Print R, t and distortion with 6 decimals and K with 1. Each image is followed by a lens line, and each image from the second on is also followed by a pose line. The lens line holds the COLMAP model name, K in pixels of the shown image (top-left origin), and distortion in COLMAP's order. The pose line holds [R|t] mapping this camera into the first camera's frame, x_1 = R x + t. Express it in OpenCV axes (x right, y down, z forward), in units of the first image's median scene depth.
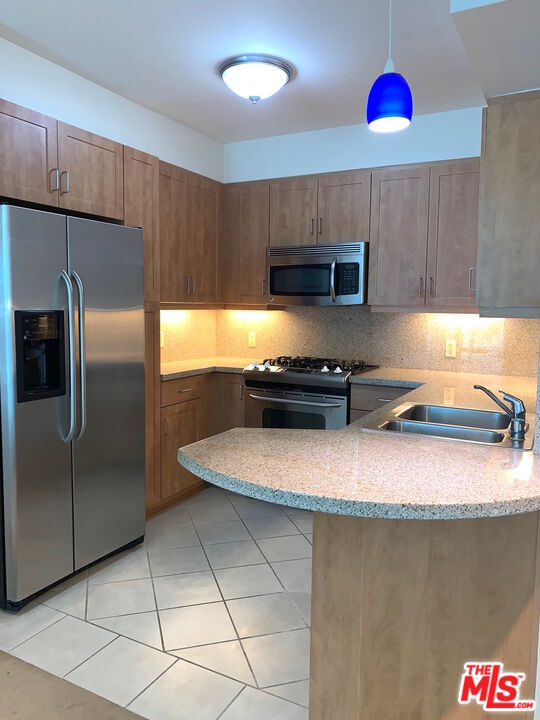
lens RADIAL K [[555.8, 0, 270.0], [0, 555.8, 360.0], [0, 0, 1]] dist [0.007420, -0.002870]
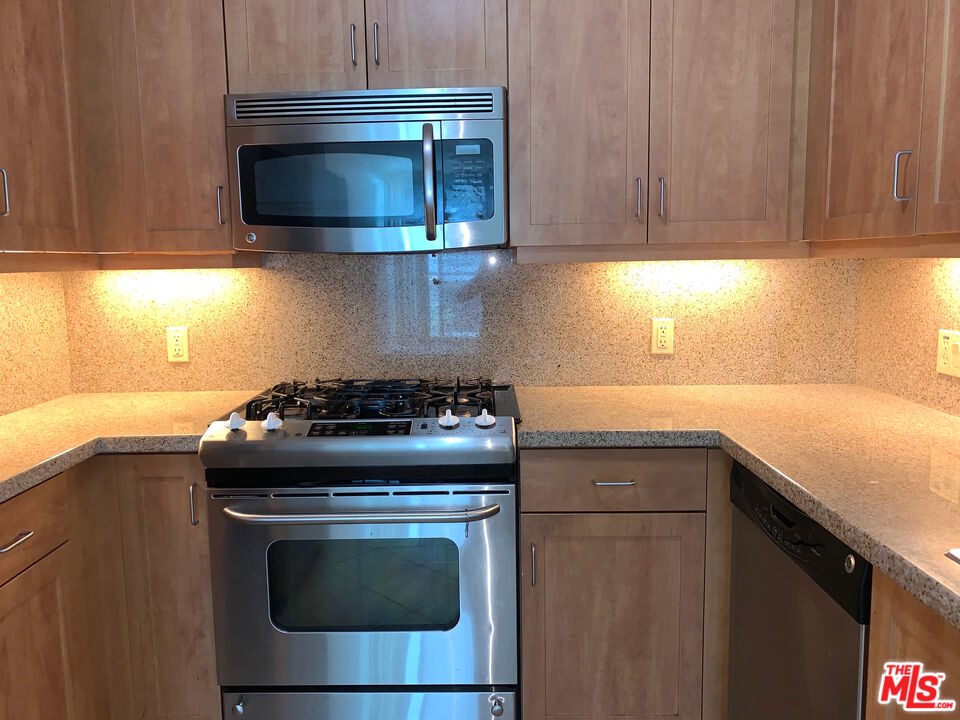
lens RADIAL K [[746.1, 0, 466.3], [0, 746.1, 351.5], [0, 0, 1]] dist [0.012231, -0.003534]
pose [[0.889428, -0.080198, 0.449985, -0.106907], [0.072411, 0.996777, 0.034523, -0.042442], [-0.451304, 0.001878, 0.892368, 0.521512]]
